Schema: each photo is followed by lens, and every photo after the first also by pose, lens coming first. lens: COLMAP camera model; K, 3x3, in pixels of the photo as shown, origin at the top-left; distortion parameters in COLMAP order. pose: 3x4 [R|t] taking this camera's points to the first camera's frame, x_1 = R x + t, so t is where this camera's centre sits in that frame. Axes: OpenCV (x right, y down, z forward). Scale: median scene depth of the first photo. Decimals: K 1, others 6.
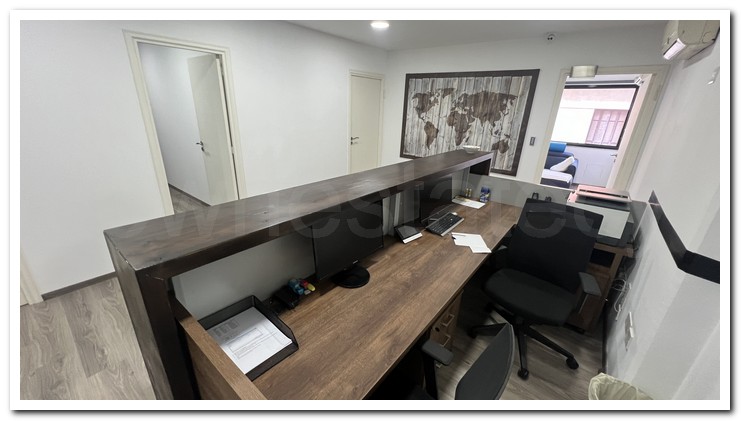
lens RADIAL K [[279.9, 0, 368.5], [0, 279.9, 210.0], [0, 0, 1]] dist [-0.001701, 0.000358]
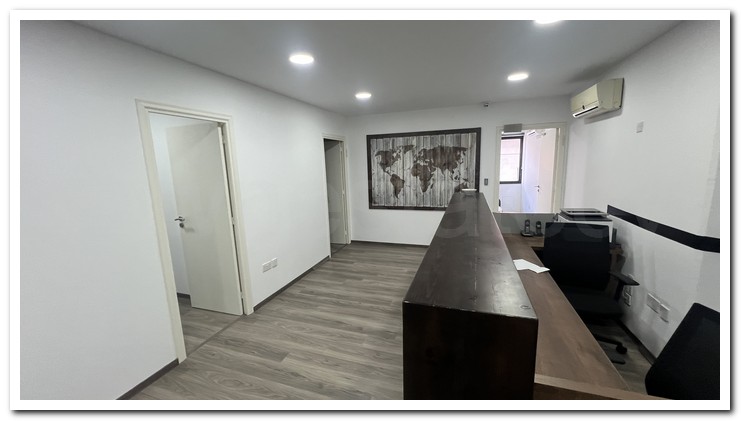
lens RADIAL K [[279.9, 0, 368.5], [0, 279.9, 210.0], [0, 0, 1]] dist [-0.001701, 0.000358]
pose [[0.941117, -0.122497, 0.315108, -0.278340], [0.180876, 0.969874, -0.163180, -0.017776], [-0.285626, 0.210567, 0.934922, 0.023525]]
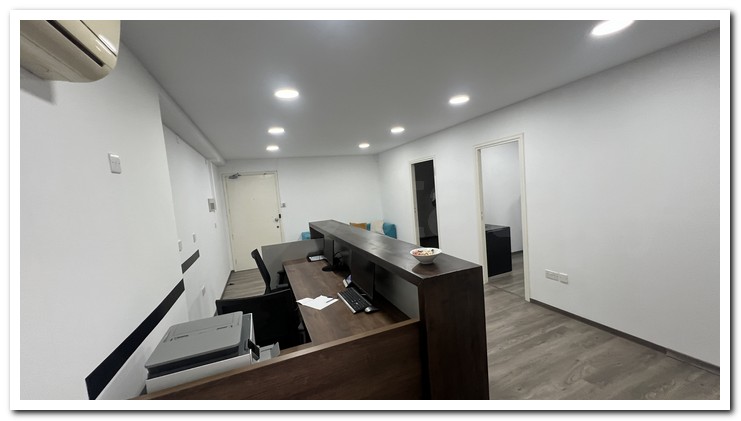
lens RADIAL K [[279.9, 0, 368.5], [0, 279.9, 210.0], [0, 0, 1]] dist [-0.001701, 0.000358]
pose [[-0.495909, 0.069957, -0.865552, 0.587053], [-0.240317, 0.946764, 0.214208, -0.258184], [0.834459, 0.314234, -0.452697, 0.753701]]
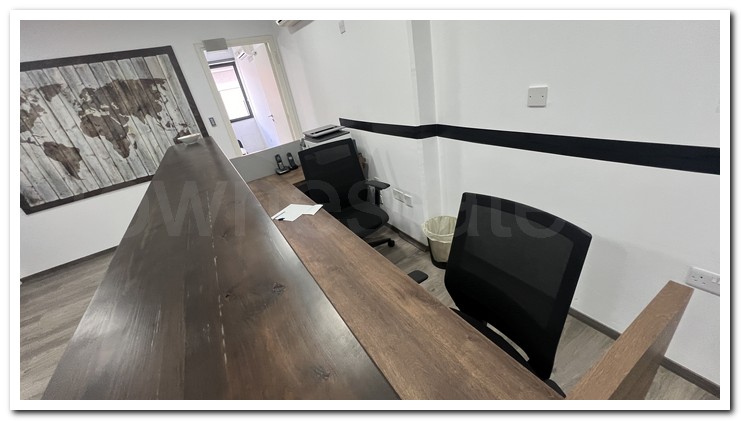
lens RADIAL K [[279.9, 0, 368.5], [0, 279.9, 210.0], [0, 0, 1]] dist [-0.001701, 0.000358]
pose [[0.326083, -0.503938, 0.799823, -0.147292], [0.495848, 0.811517, 0.309152, -0.029452], [-0.804863, 0.295781, 0.514498, 0.151591]]
